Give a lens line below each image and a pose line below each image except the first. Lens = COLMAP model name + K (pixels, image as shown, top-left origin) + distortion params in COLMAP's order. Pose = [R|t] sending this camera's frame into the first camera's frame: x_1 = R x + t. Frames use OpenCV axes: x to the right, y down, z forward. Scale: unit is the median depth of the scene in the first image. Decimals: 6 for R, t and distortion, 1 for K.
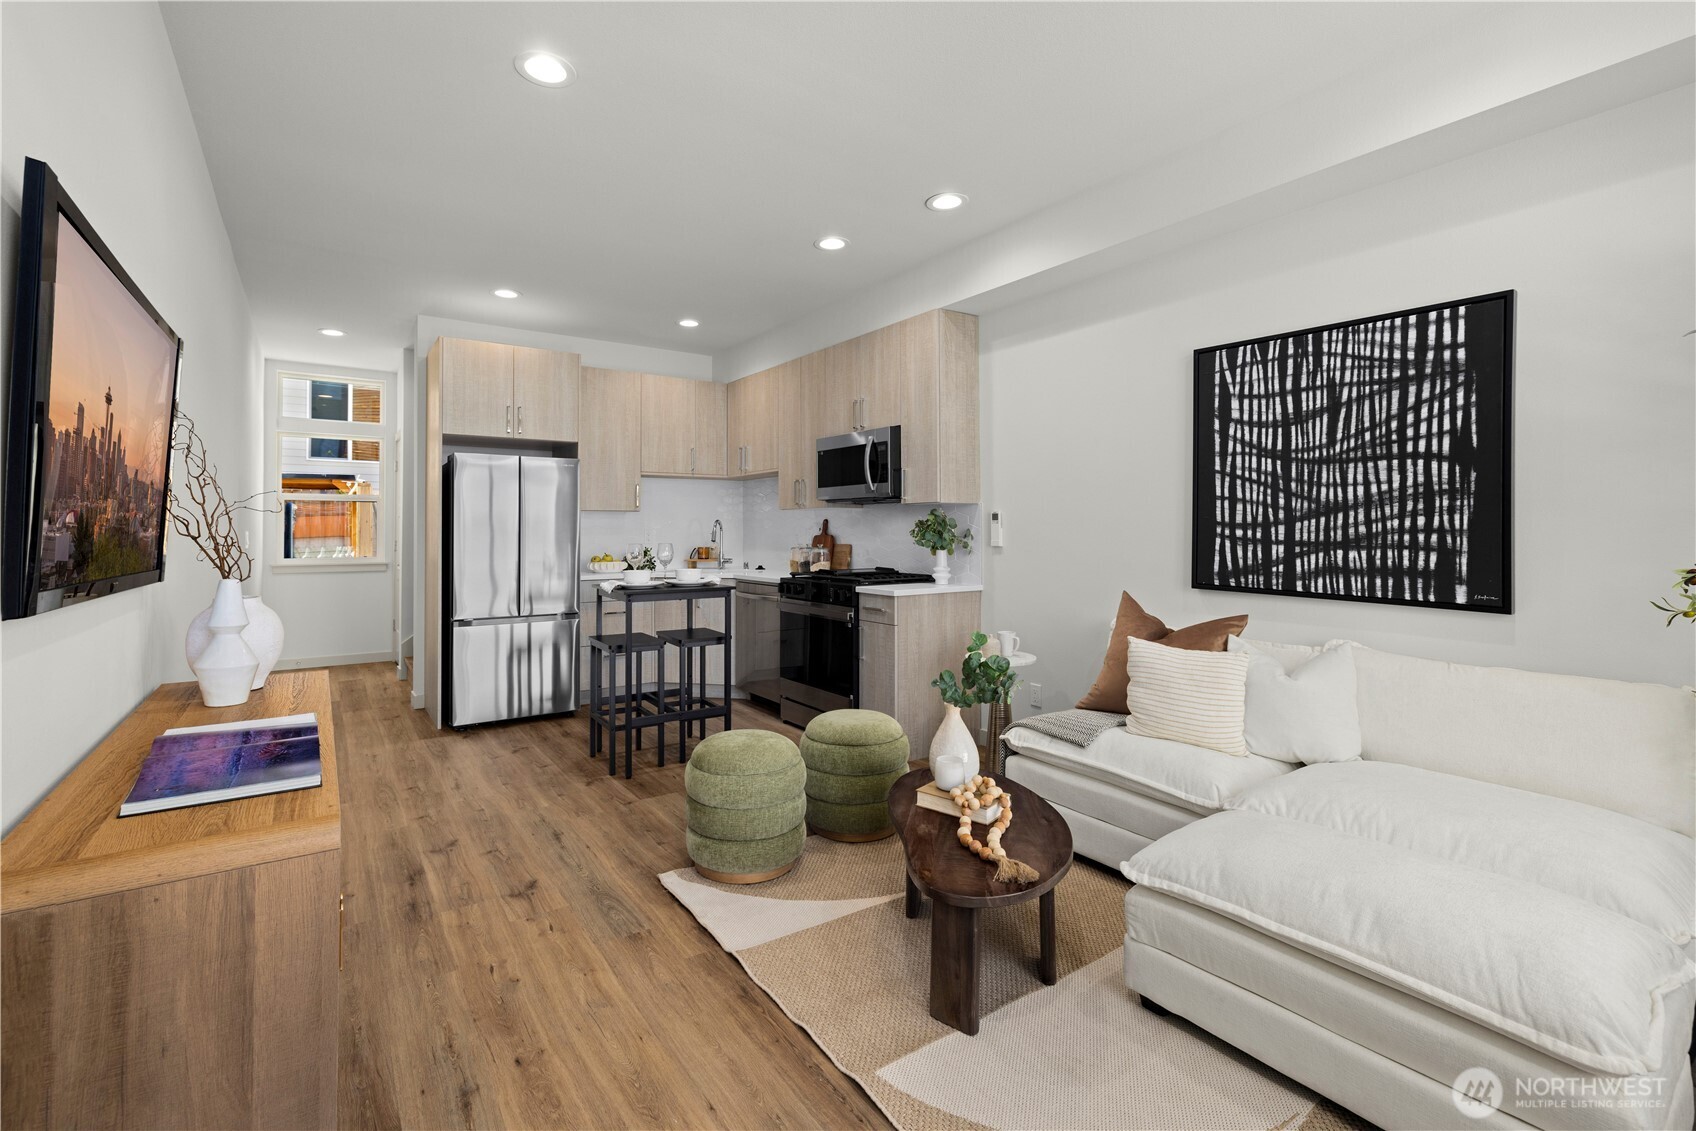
lens RADIAL K [[740.0, 0, 815.5], [0, 740.0, 520.1], [0, 0, 1]] dist [0.000770, 0.000947]
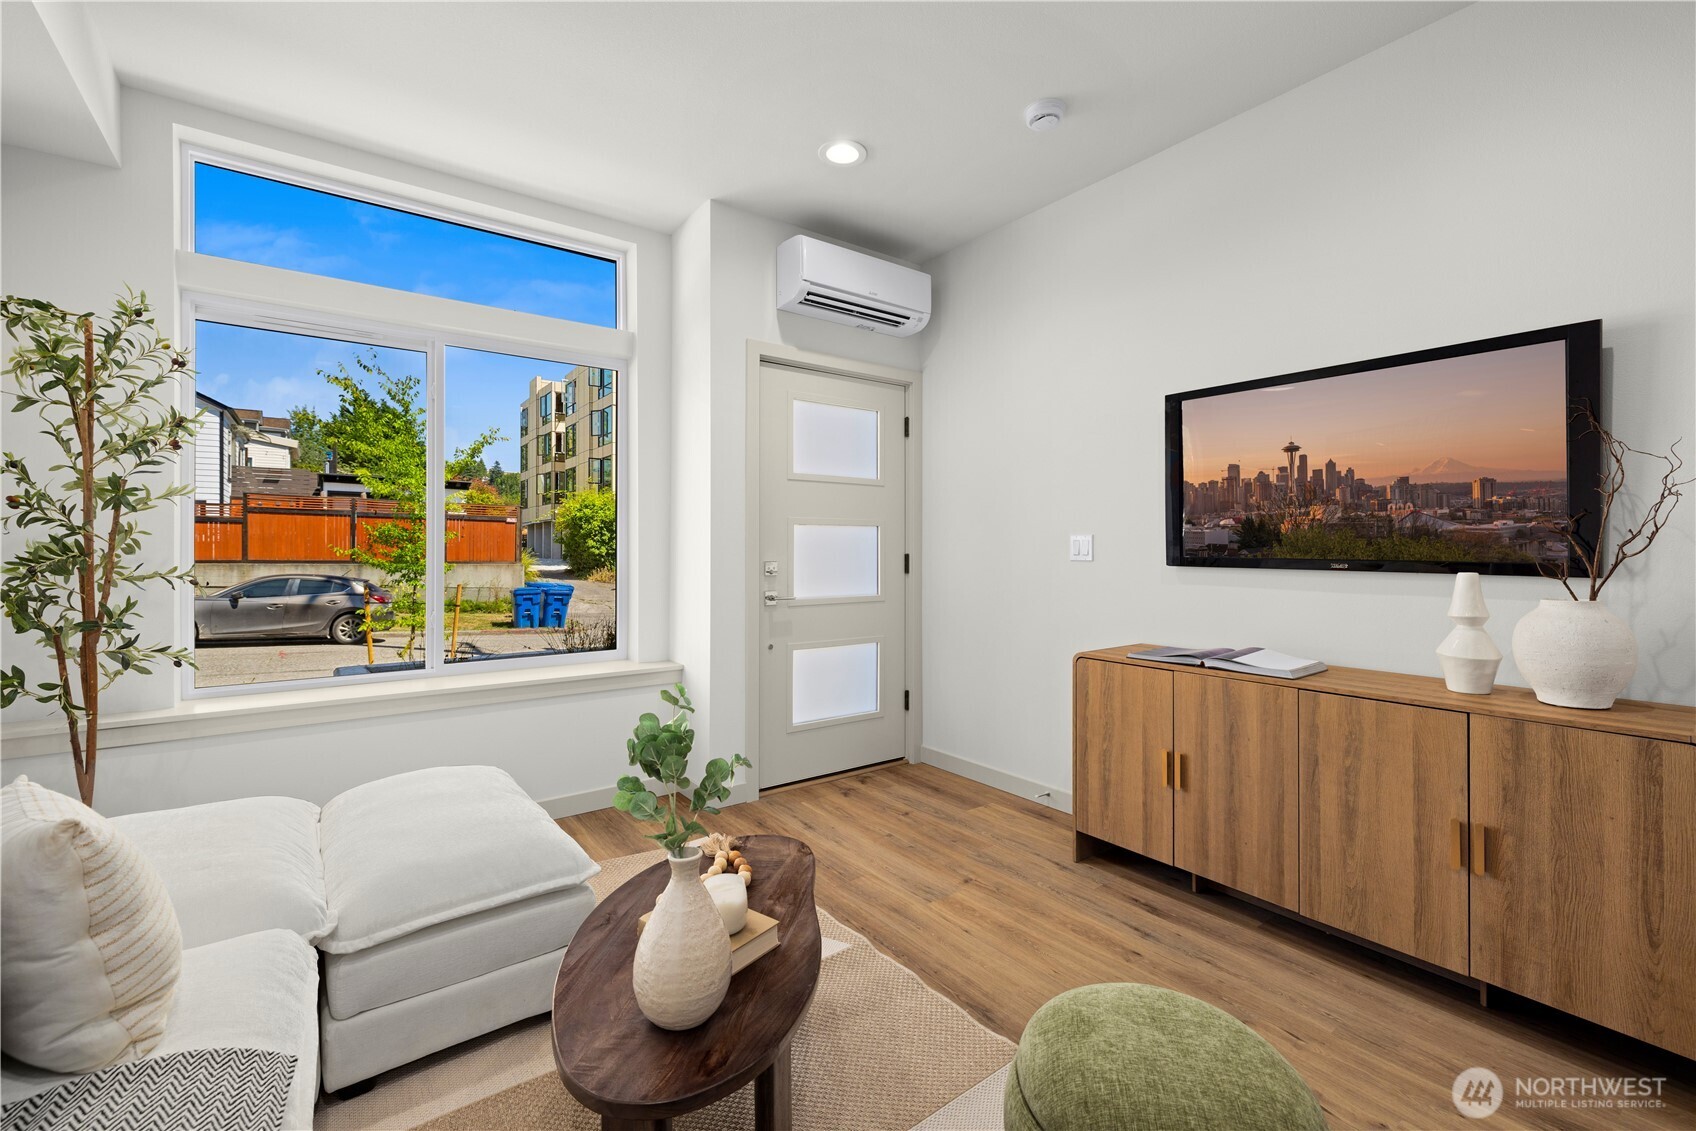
lens RADIAL K [[712.6, 0, 844.0], [0, 712.6, 551.2], [0, 0, 1]] dist [-0.001284, 0.001006]
pose [[-0.999197, 0.002308, -0.040002, 0.079931], [0.002773, 0.999929, -0.011572, 0.038622], [0.039973, -0.011674, -0.999133, 1.267621]]
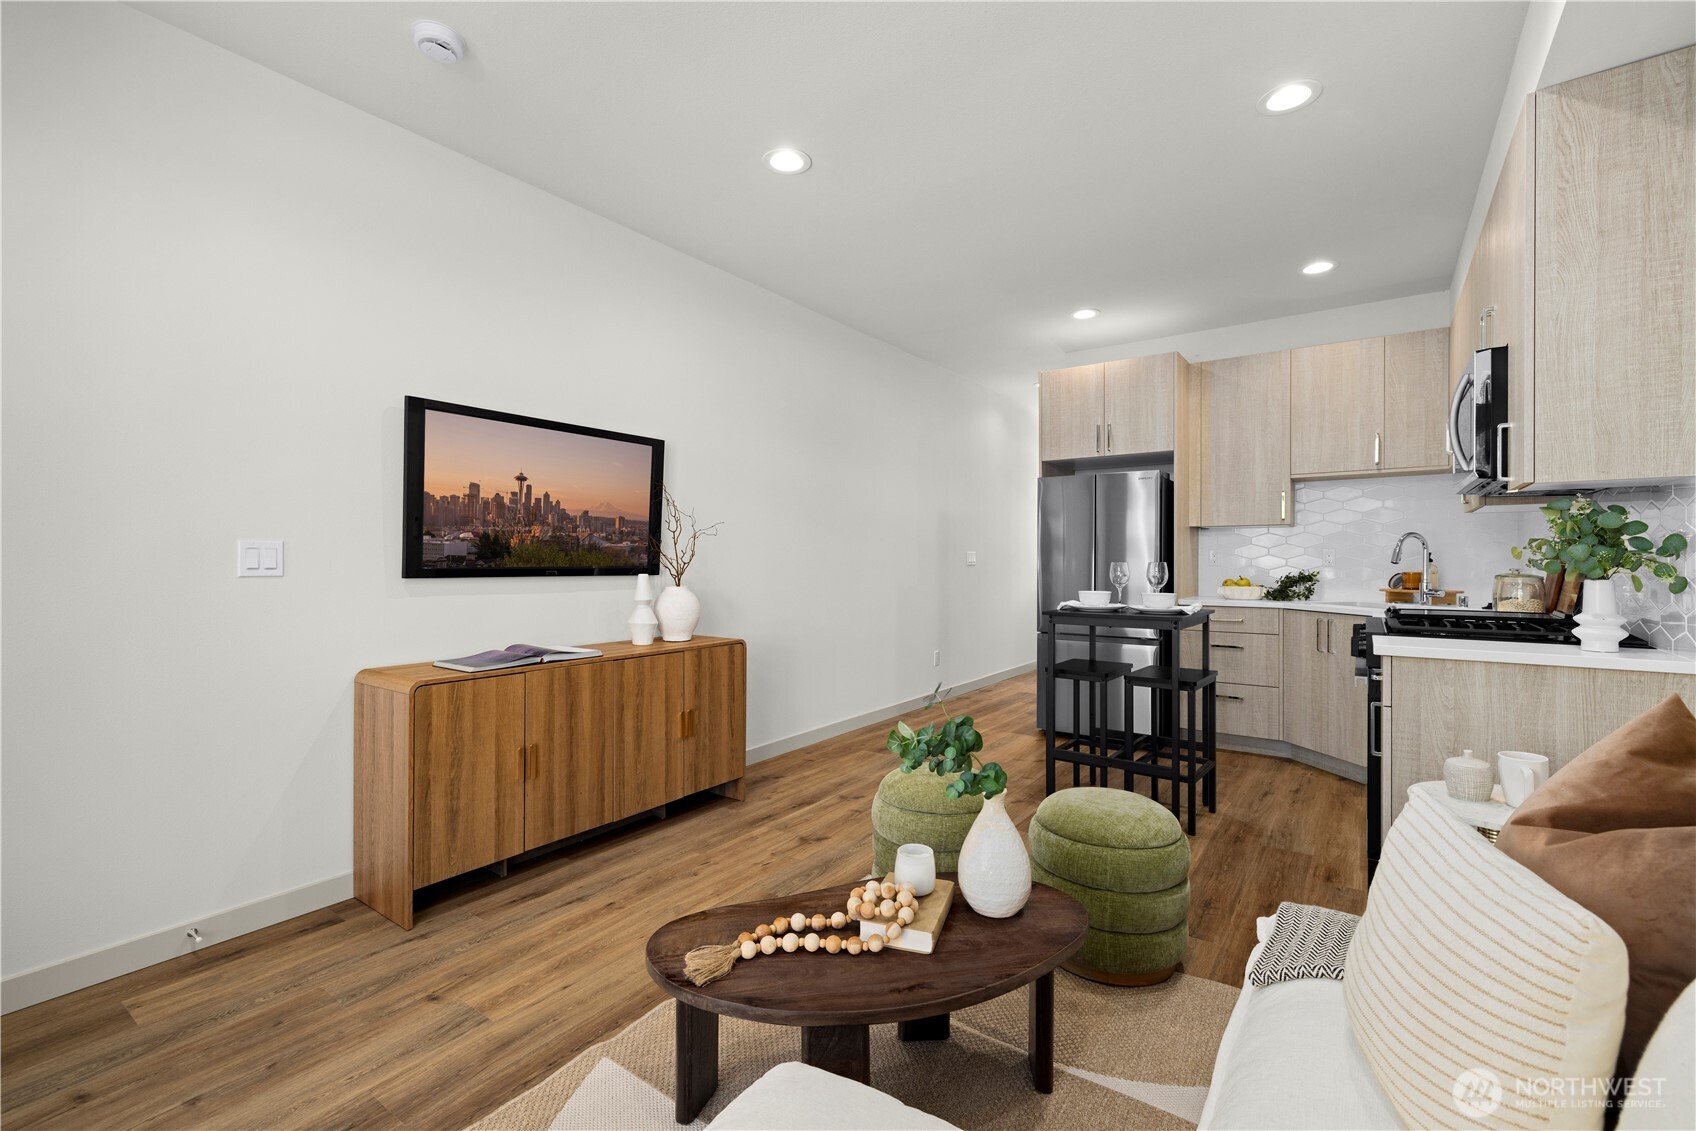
lens RADIAL K [[740.0, 0, 847.5], [0, 740.0, 559.6], [0, 0, 1]] dist [0.000770, 0.000947]
pose [[0.351324, 0.003966, -0.936246, 0.658456], [0.013029, 0.999873, 0.009125, 0.023871], [0.936163, -0.015404, 0.351227, 0.542196]]
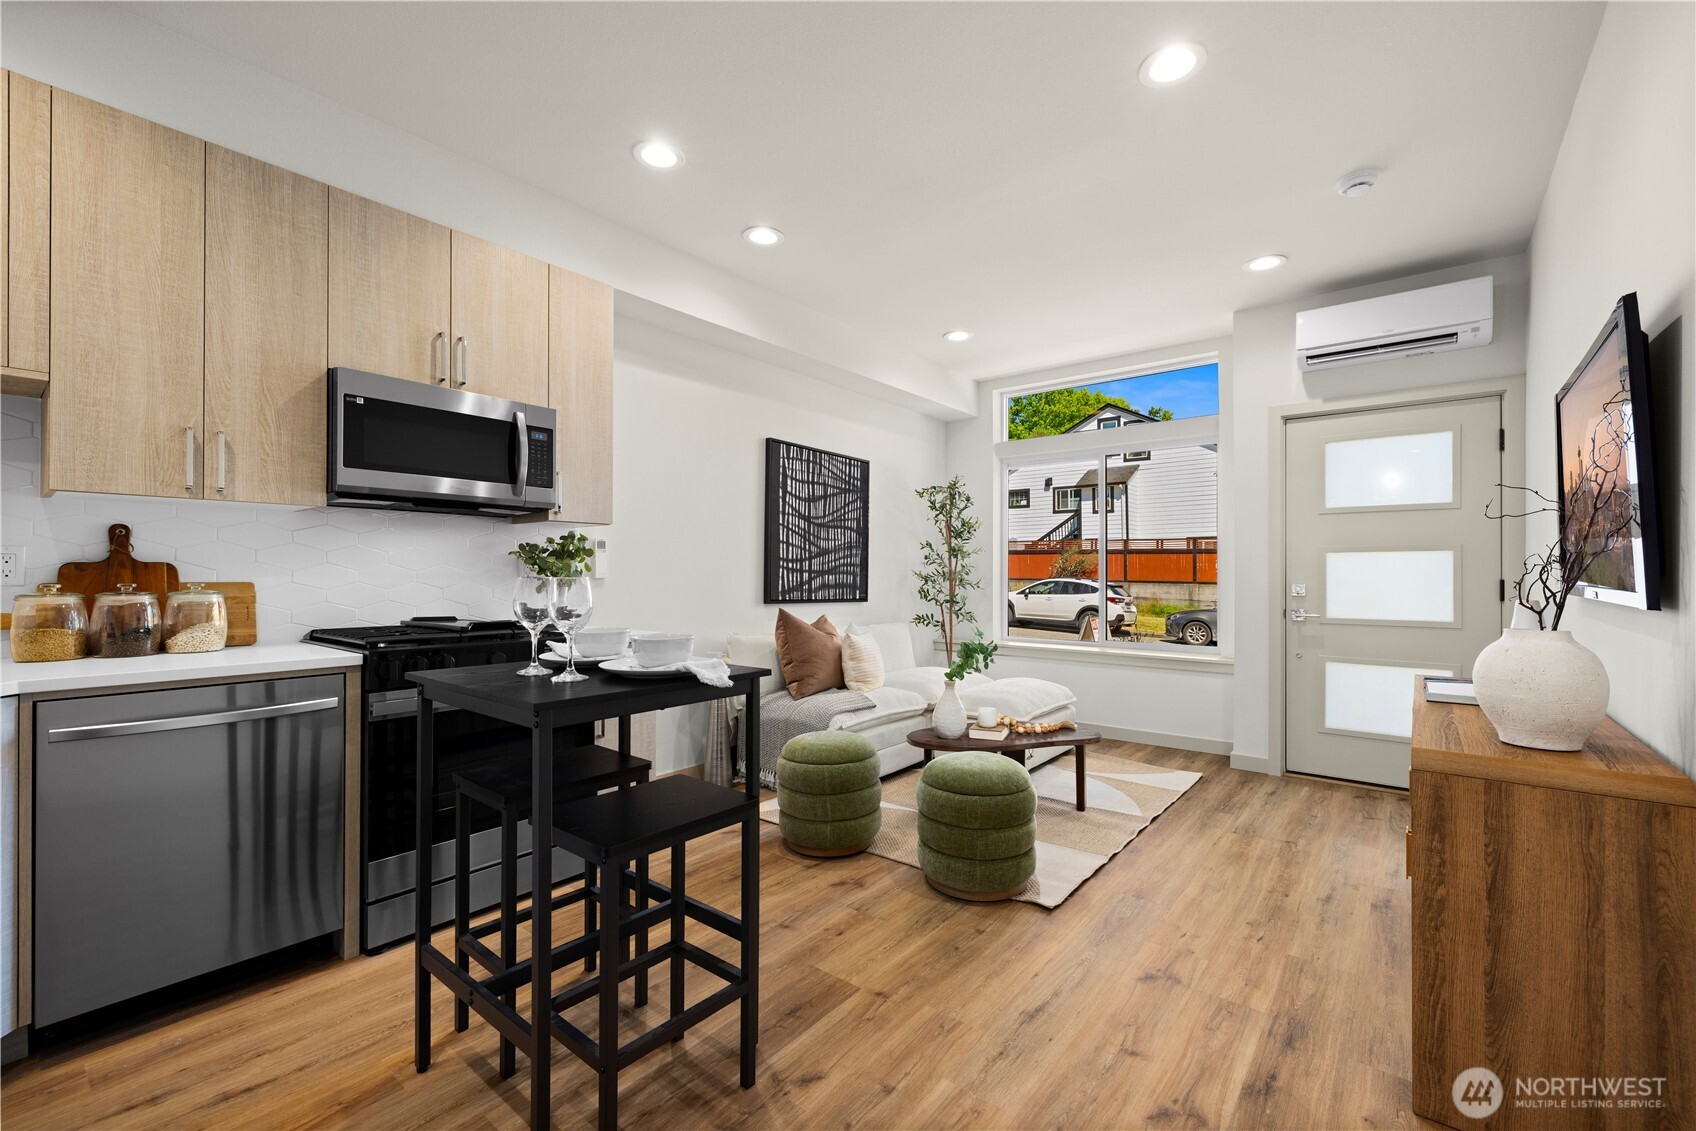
lens RADIAL K [[712.6, 0, 840.4], [0, 712.6, 567.9], [0, 0, 1]] dist [-0.001284, 0.001006]
pose [[-0.291065, 0.008397, 0.956667, -0.913259], [-0.015269, 0.999793, -0.013421, 0.042447], [-0.956582, -0.018514, -0.290876, 1.364730]]
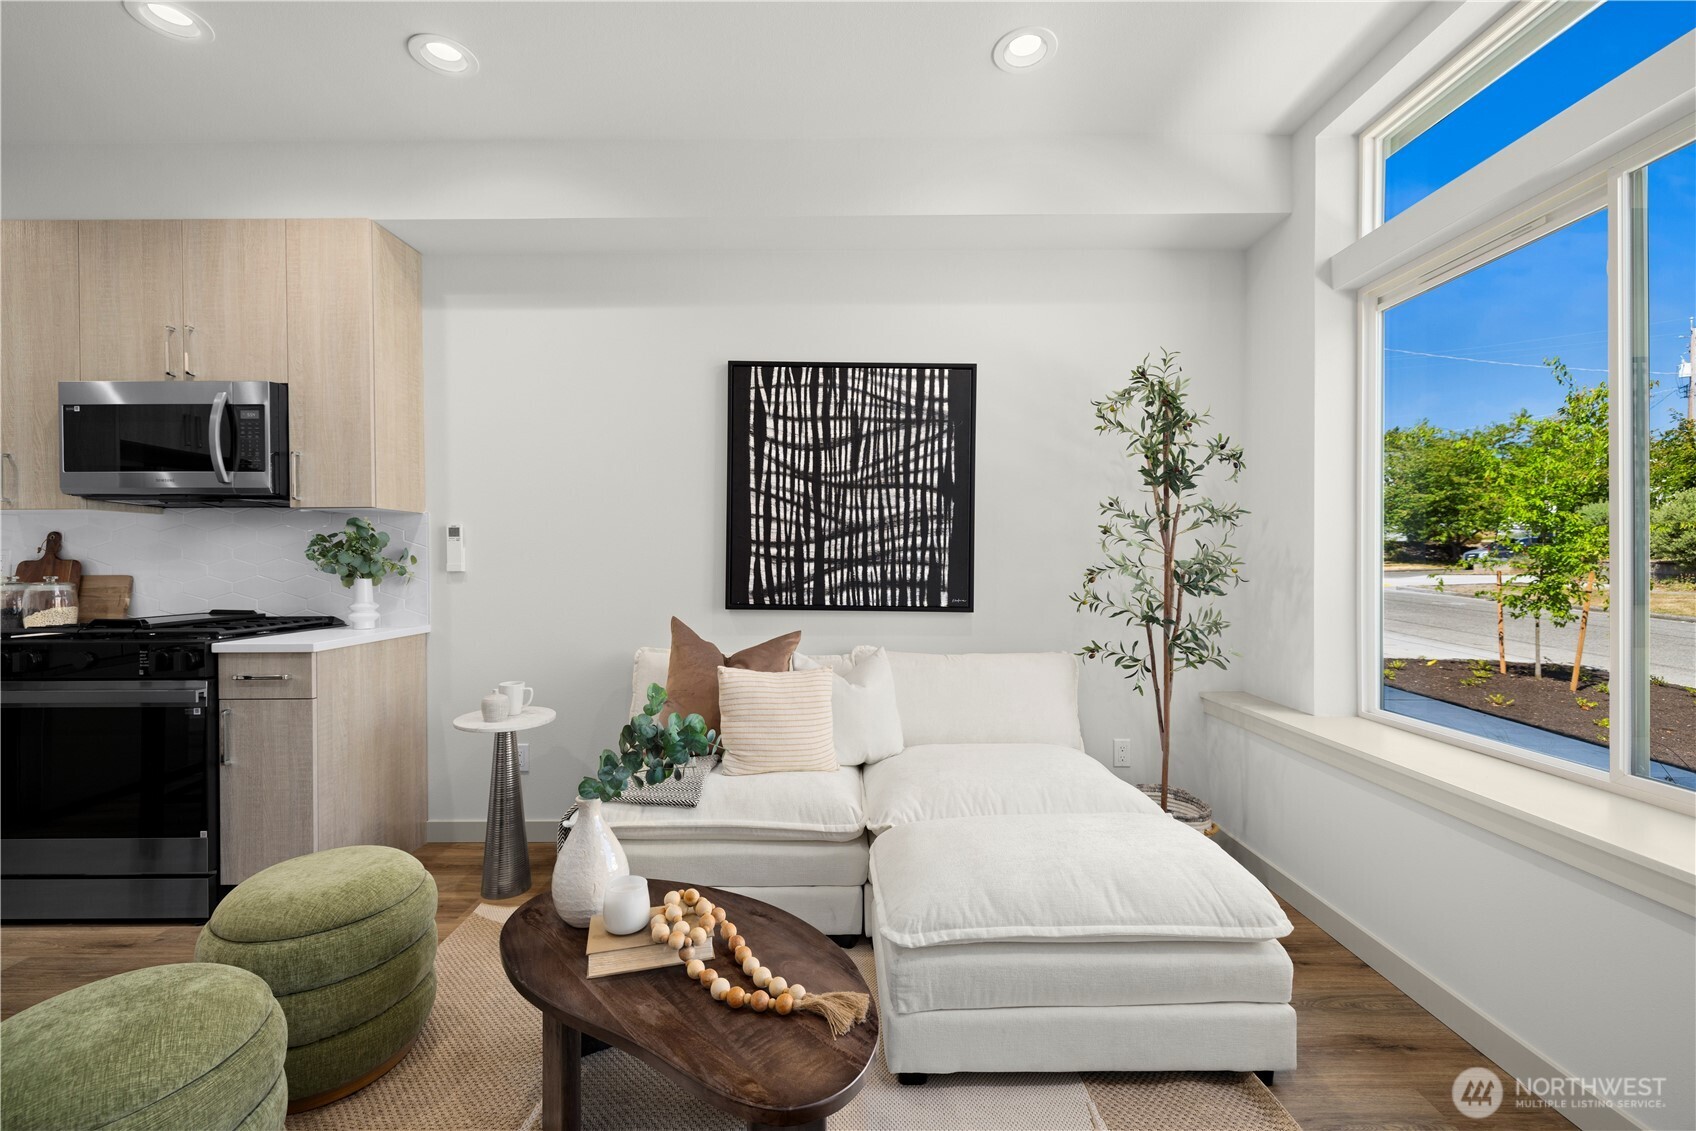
lens RADIAL K [[712.6, 0, 848.7], [0, 712.6, 565.1], [0, 0, 1]] dist [-0.001284, 0.001006]
pose [[0.560064, -0.006562, 0.828424, -0.180350], [-0.008049, 0.999878, 0.013362, 0.022741], [-0.828410, -0.014152, 0.559943, 0.377875]]
